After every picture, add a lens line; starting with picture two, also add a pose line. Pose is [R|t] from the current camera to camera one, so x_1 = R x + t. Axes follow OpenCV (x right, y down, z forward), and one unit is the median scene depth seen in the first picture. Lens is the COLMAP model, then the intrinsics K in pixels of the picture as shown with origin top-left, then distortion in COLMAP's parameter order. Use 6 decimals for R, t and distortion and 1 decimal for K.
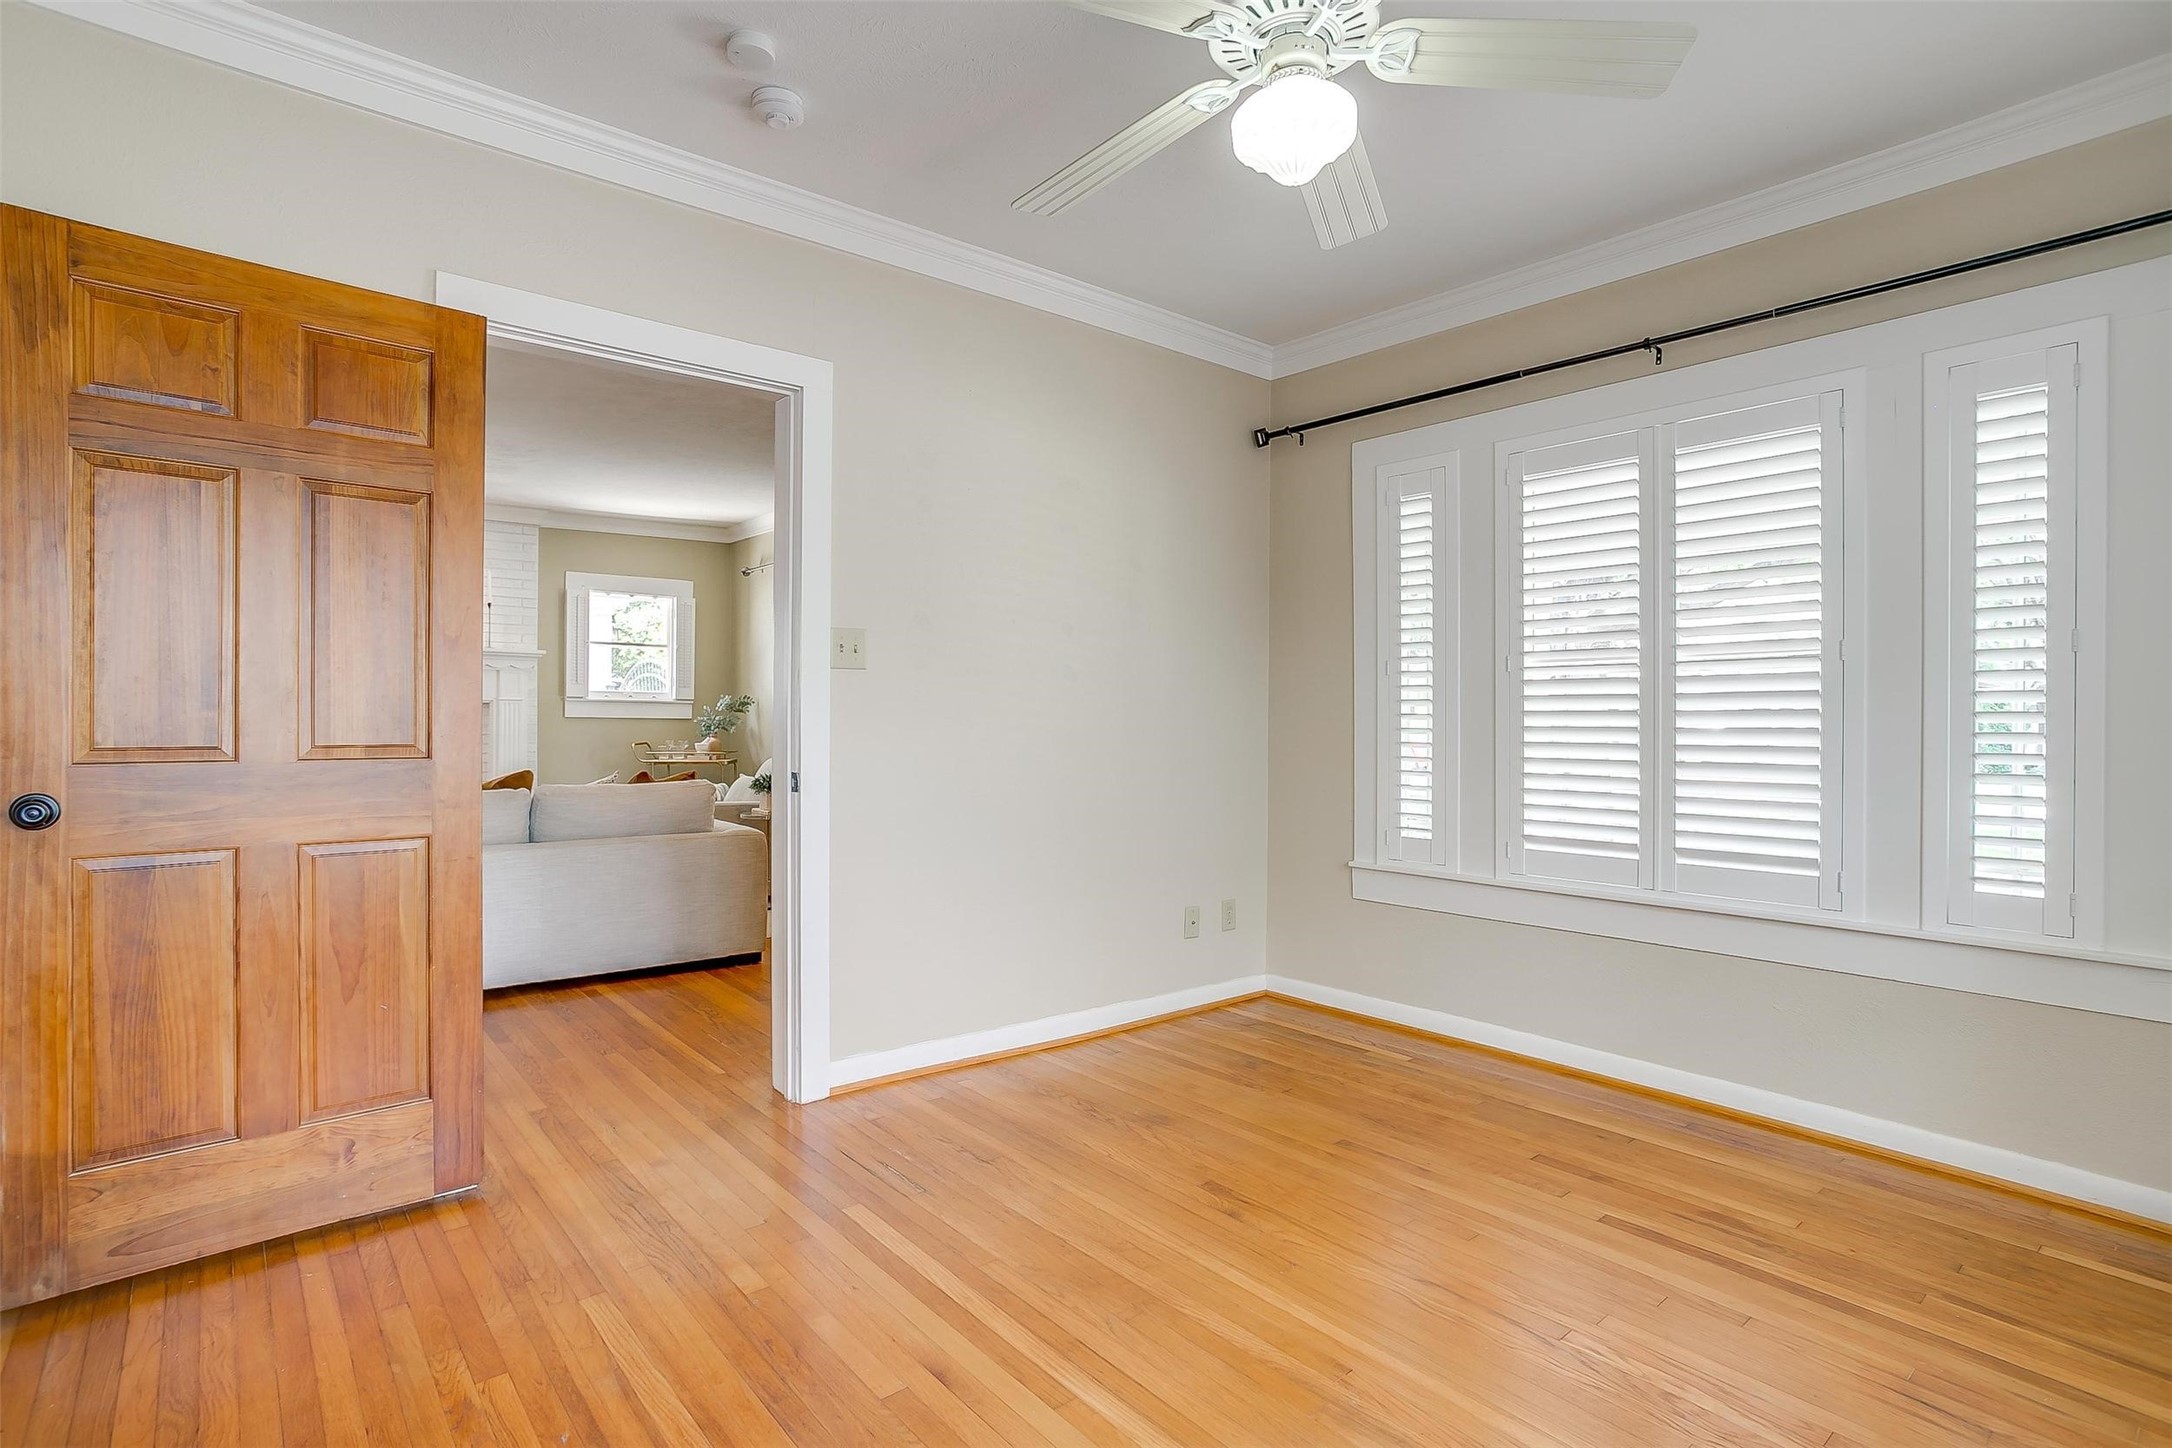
lens RADIAL K [[1086.9, 0, 1074.3], [0, 1086.9, 707.1], [0, 0, 1]] dist [-0.000111, 0.000025]
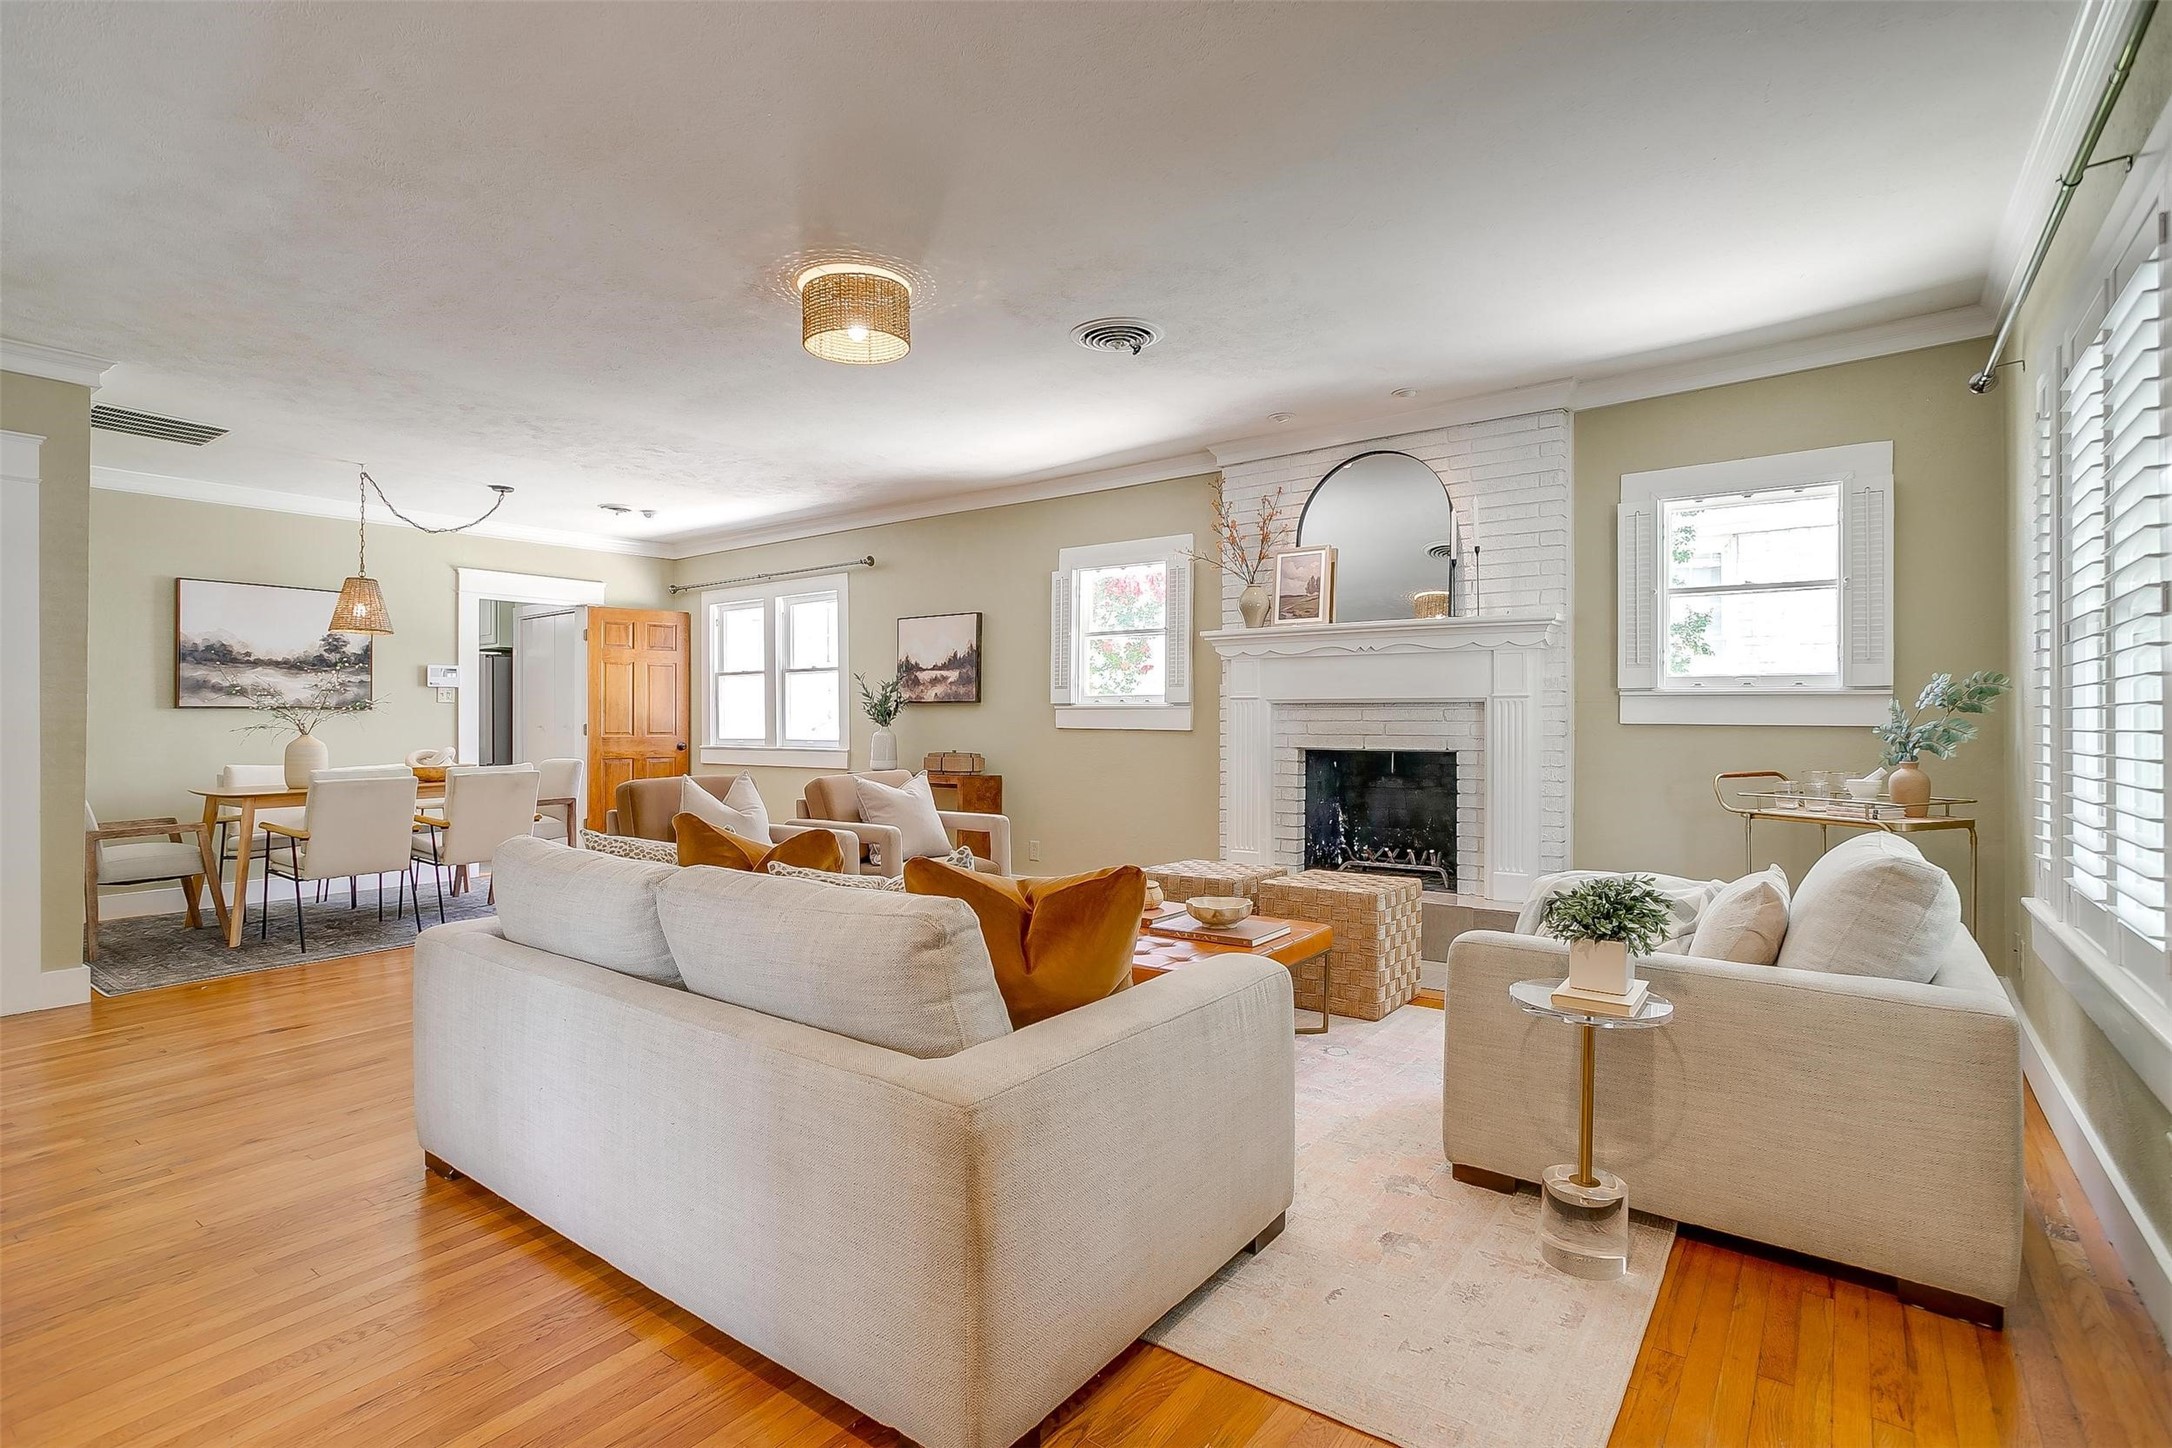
lens RADIAL K [[1051.6, 0, 1075.3], [0, 1051.6, 733.2], [0, 0, 1]] dist [-0.053835, 0.031141]
pose [[0.264870, 0.005422, -0.964269, -0.006493], [0.011831, 0.999891, 0.008872, 0.005573], [0.964212, -0.013758, 0.264776, 0.564780]]
